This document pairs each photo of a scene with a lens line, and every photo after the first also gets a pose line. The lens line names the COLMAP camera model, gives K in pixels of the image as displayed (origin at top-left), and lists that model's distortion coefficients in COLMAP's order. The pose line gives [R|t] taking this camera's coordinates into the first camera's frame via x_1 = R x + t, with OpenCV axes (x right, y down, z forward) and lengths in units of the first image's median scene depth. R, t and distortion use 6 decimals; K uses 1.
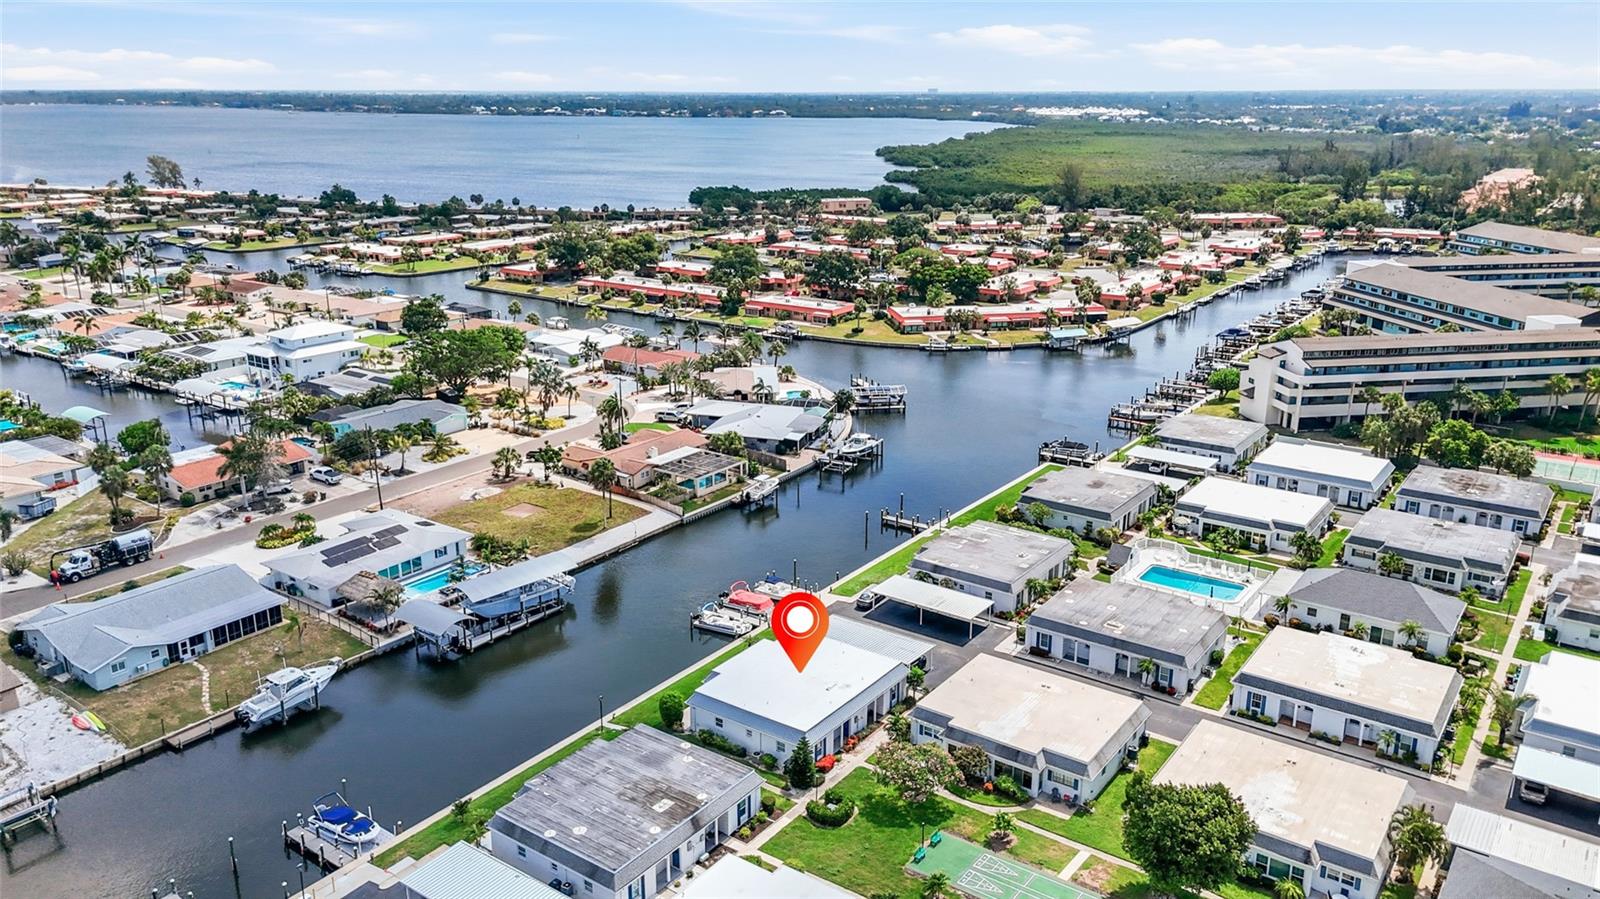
lens RADIAL K [[1194.9, 0, 800.0], [0, 1194.9, 449.5], [0, 0, 1]] dist [0.039844, -0.004504]
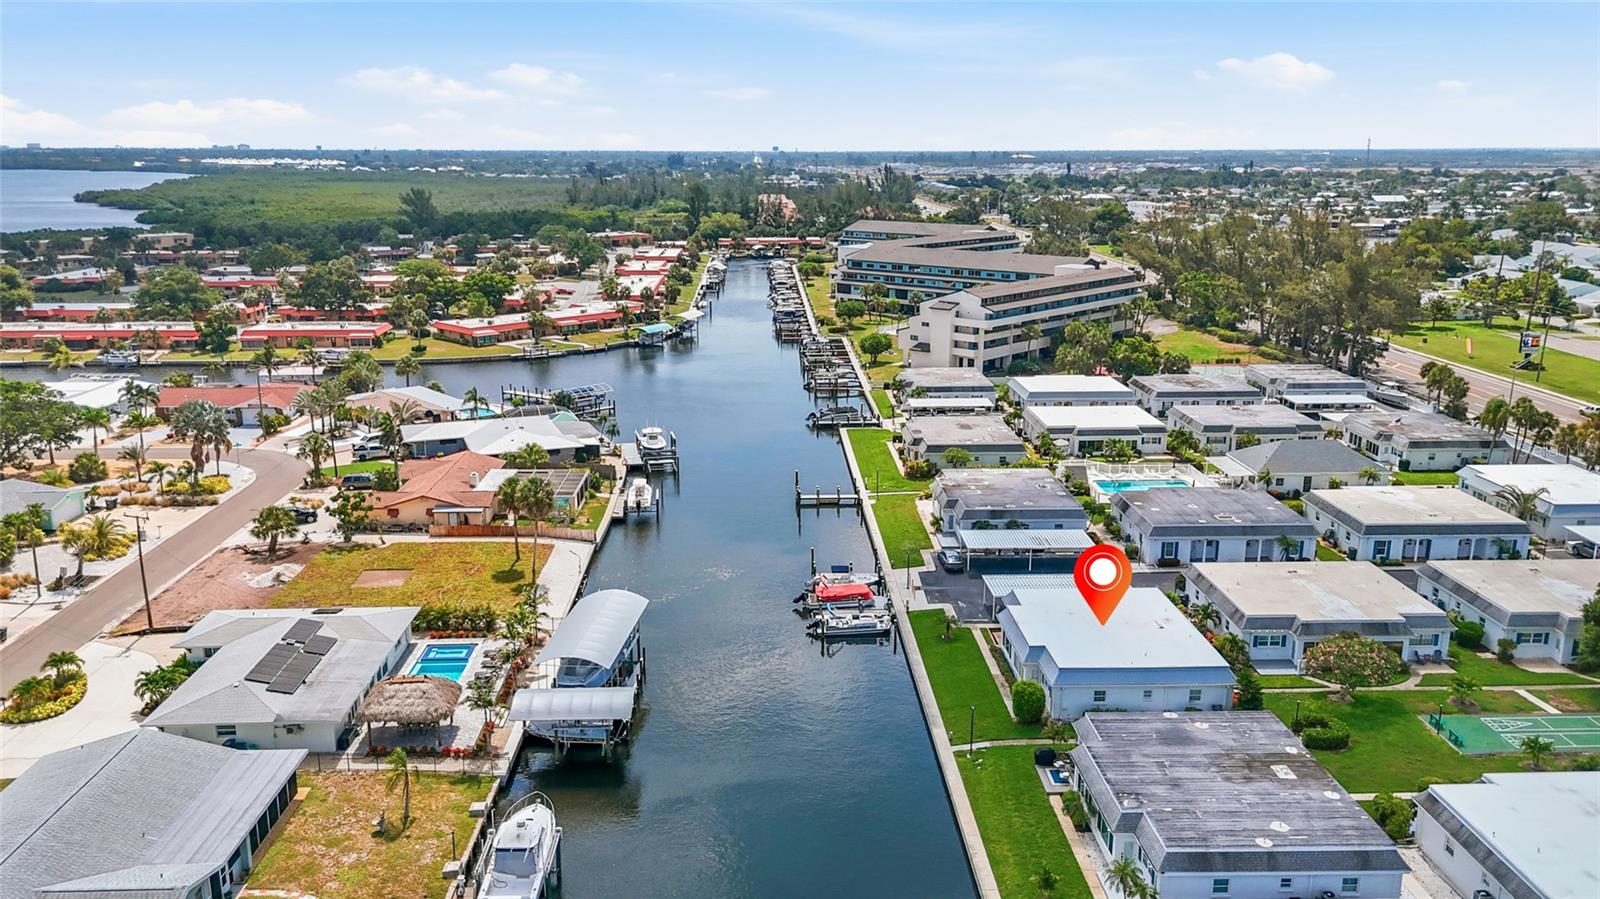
lens RADIAL K [[1194.9, 0, 800.0], [0, 1194.9, 449.5], [0, 0, 1]] dist [0.039844, -0.004504]
pose [[0.785692, -0.148640, 0.600495, -0.377590], [0.175996, 0.984300, 0.013368, 0.008874], [-0.593054, 0.095182, 0.799517, 0.246790]]
